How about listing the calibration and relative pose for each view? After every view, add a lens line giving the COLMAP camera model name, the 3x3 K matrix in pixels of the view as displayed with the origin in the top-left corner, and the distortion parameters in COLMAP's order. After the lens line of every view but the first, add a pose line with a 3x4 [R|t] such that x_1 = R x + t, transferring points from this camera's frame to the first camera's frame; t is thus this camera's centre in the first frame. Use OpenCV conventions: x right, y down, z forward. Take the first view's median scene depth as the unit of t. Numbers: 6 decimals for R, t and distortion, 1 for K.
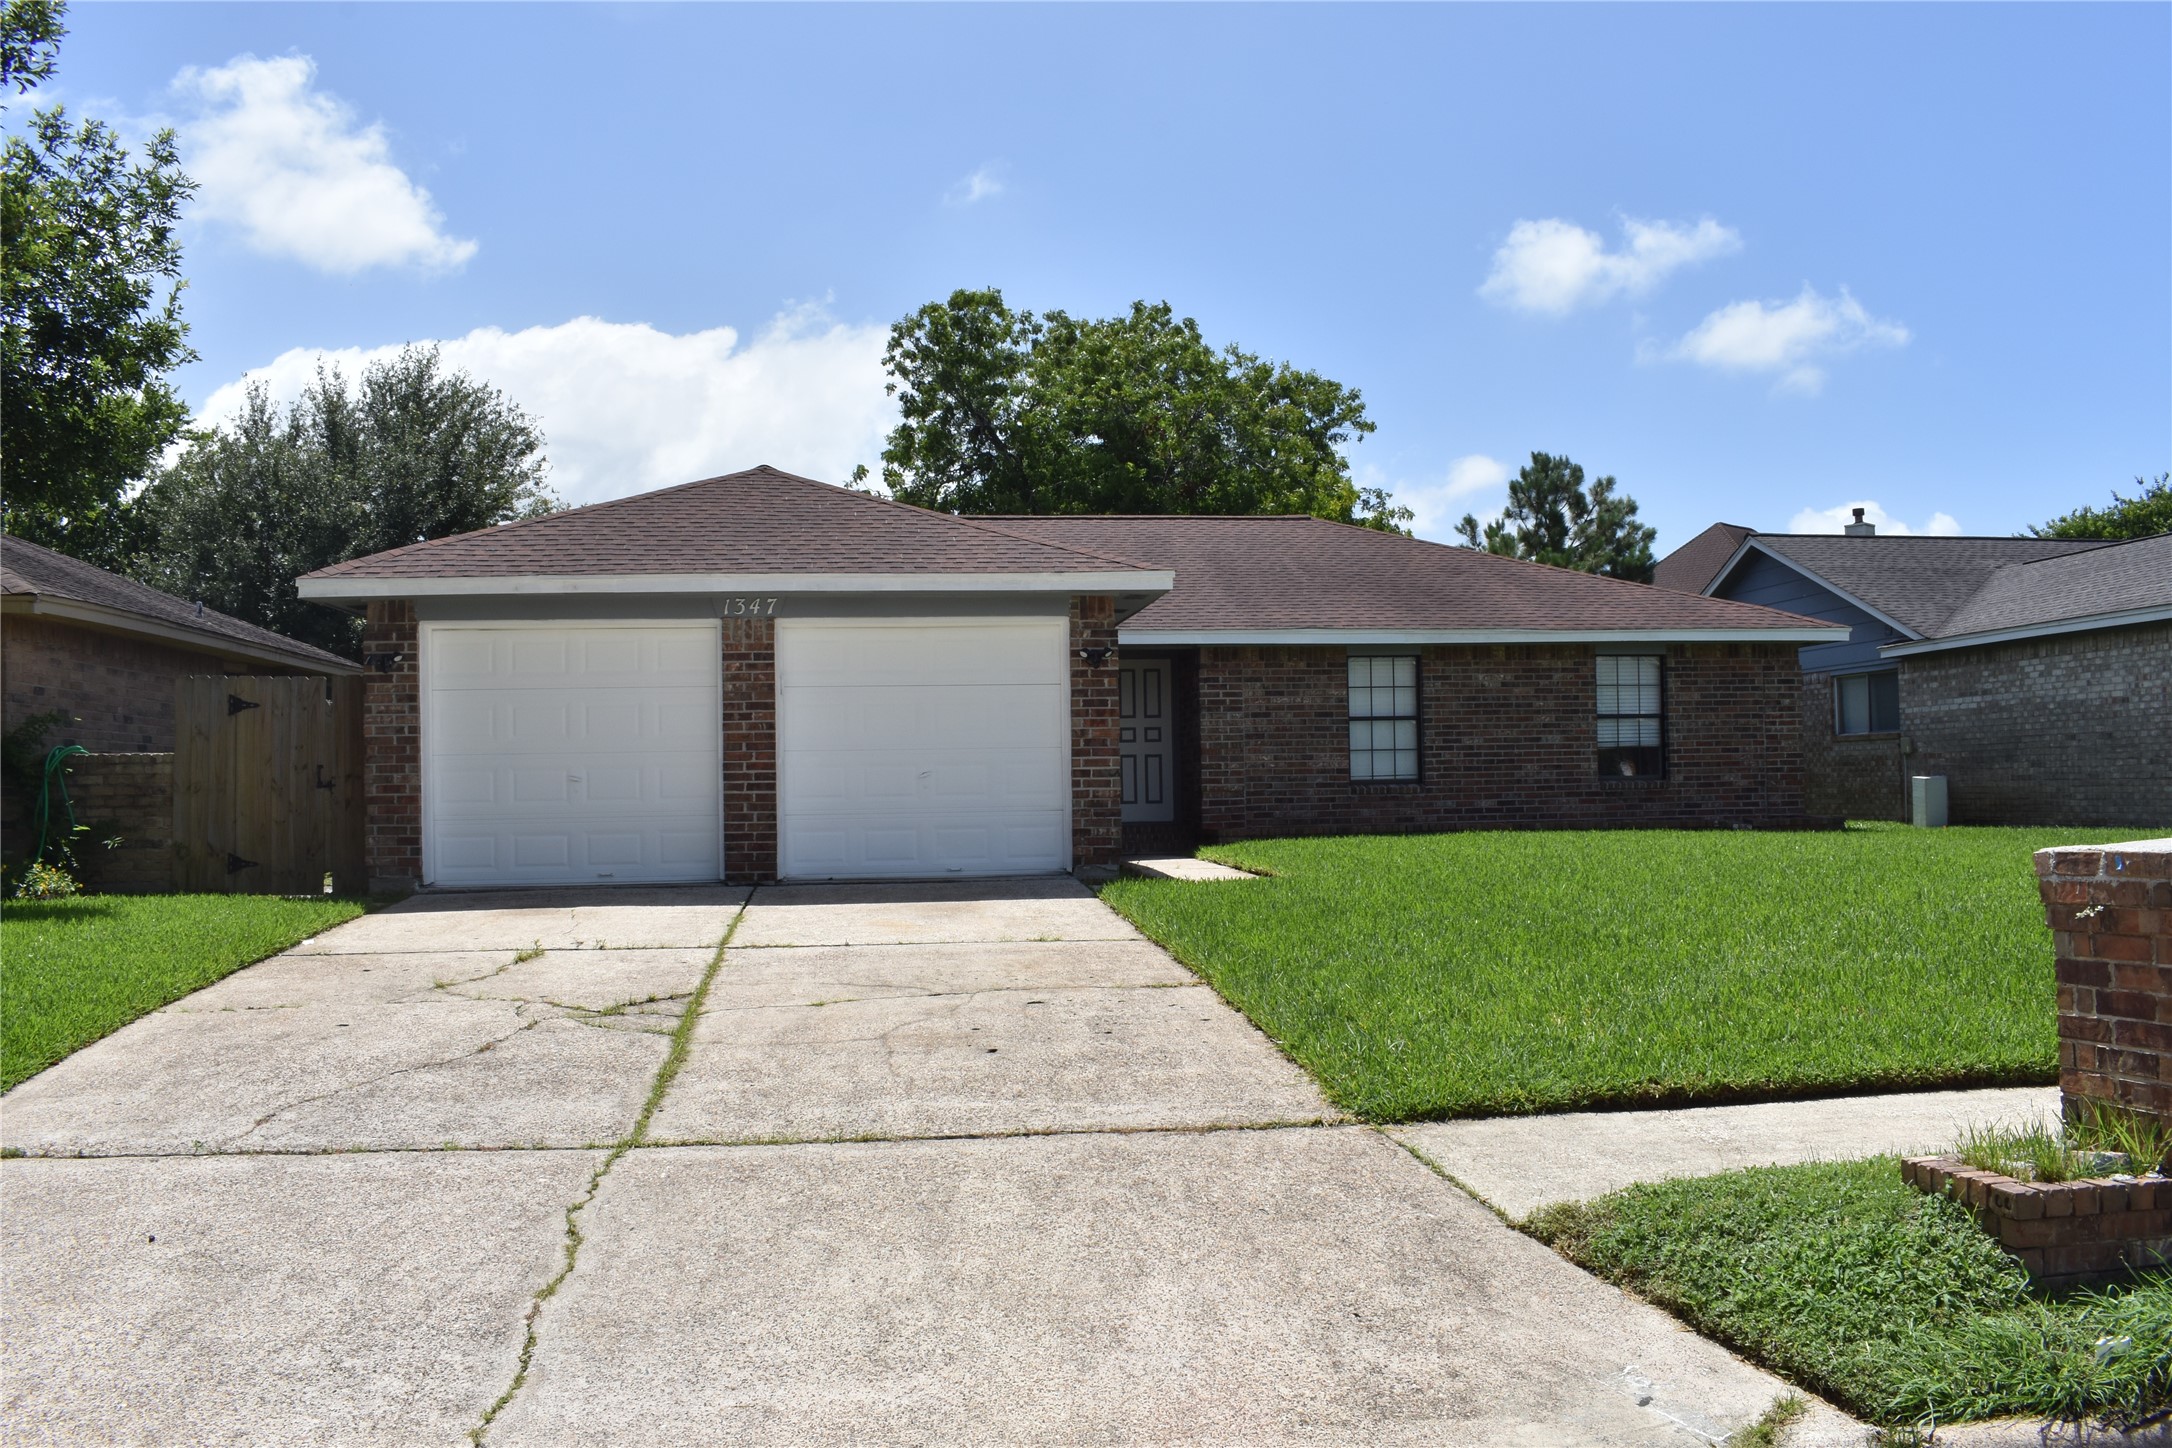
lens RADIAL K [[1827.9, 0, 1096.3], [0, 1827.9, 724.2], [0, 0, 1]] dist [-0.070328, 0.011400]
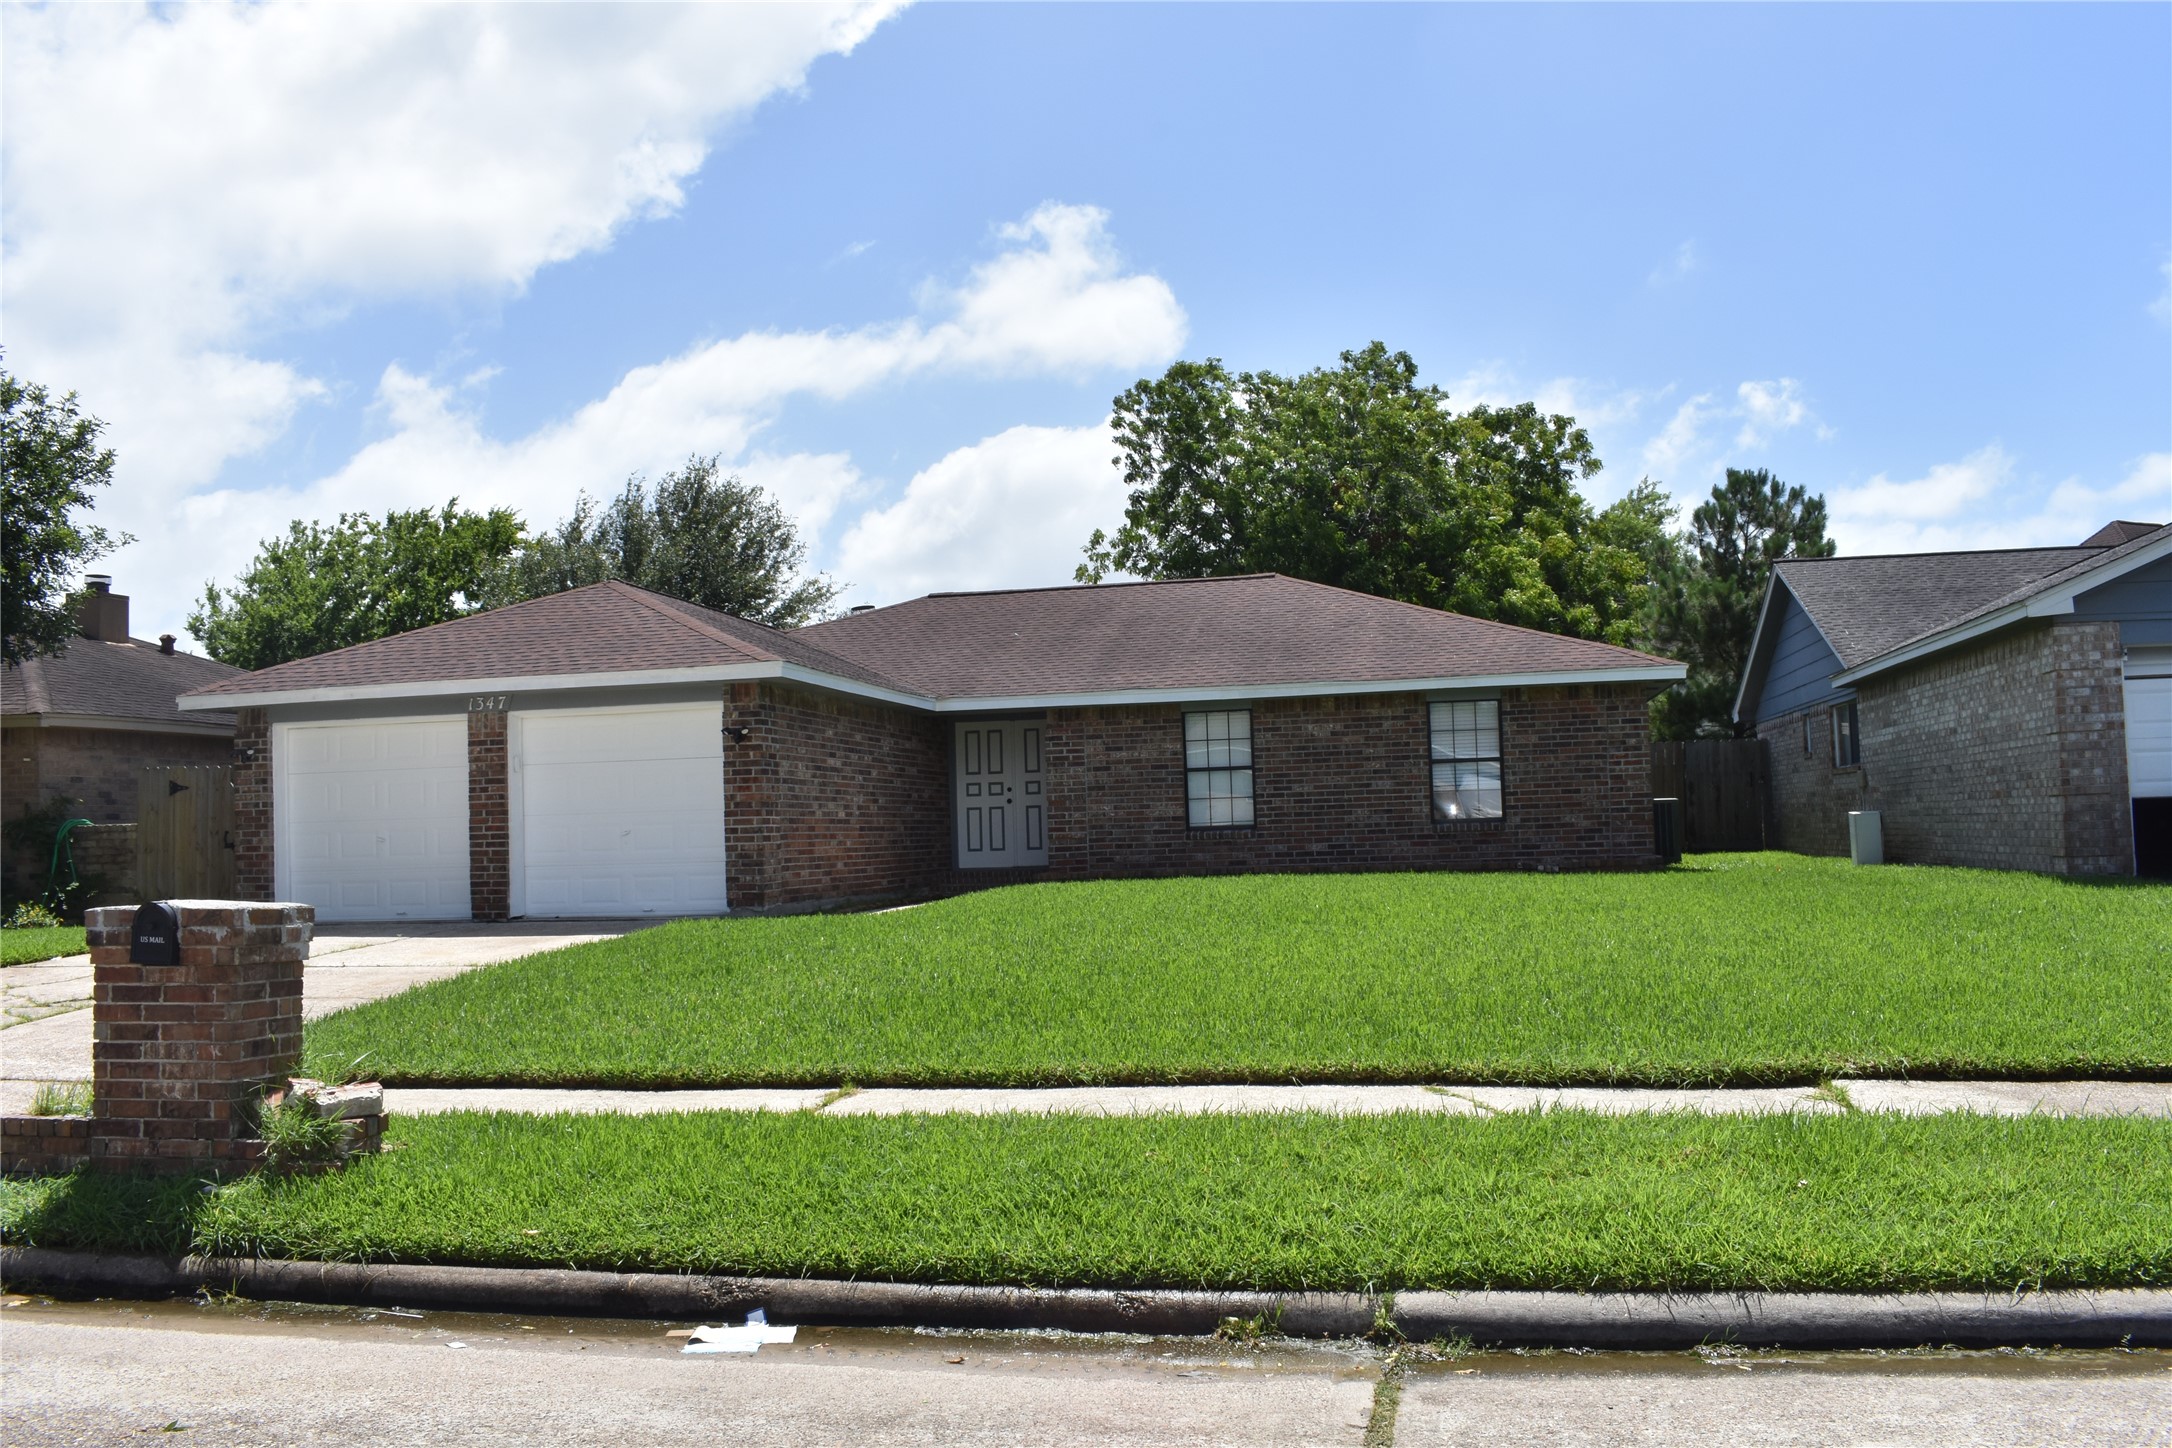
lens RADIAL K [[1827.9, 0, 1081.5], [0, 1827.9, 721.4], [0, 0, 1]] dist [-0.070328, 0.011400]
pose [[0.943831, -0.032389, -0.328837, 0.443908], [0.025896, 0.999374, -0.024105, -0.007485], [0.329412, 0.014235, 0.944079, -0.045419]]
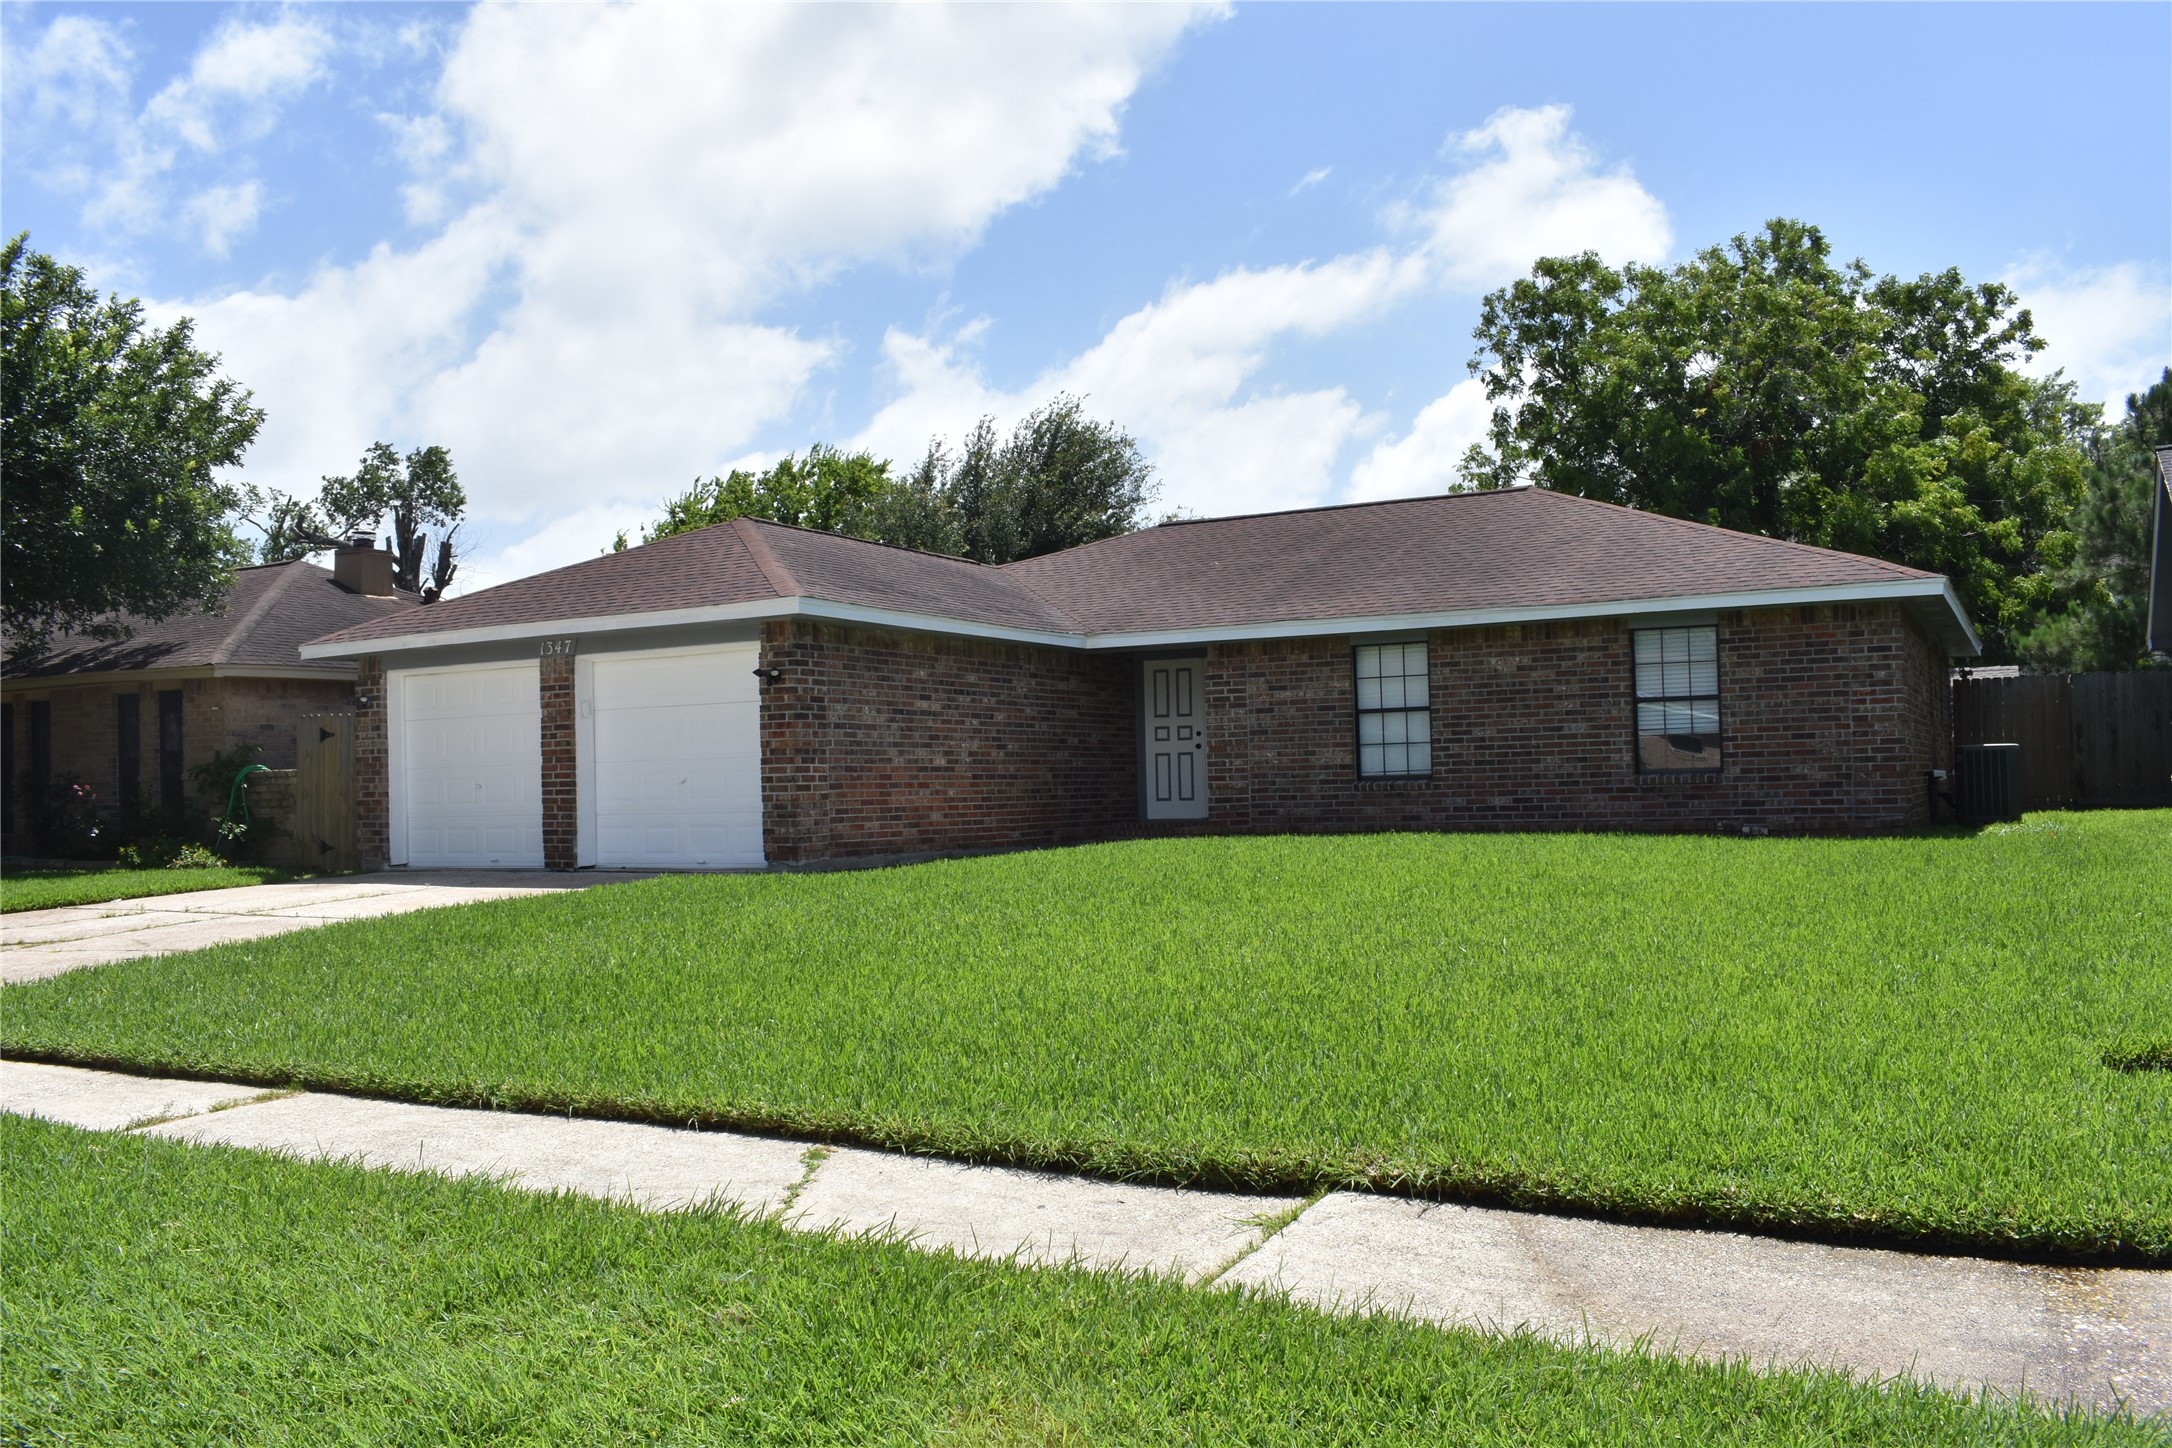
lens RADIAL K [[1827.9, 0, 1090.5], [0, 1827.9, 732.2], [0, 0, 1]] dist [-0.070328, 0.011400]
pose [[0.805605, -0.021123, -0.592076, 0.598272], [0.030189, 0.999530, 0.005417, -0.001740], [0.591683, -0.022238, 0.805864, 0.153736]]
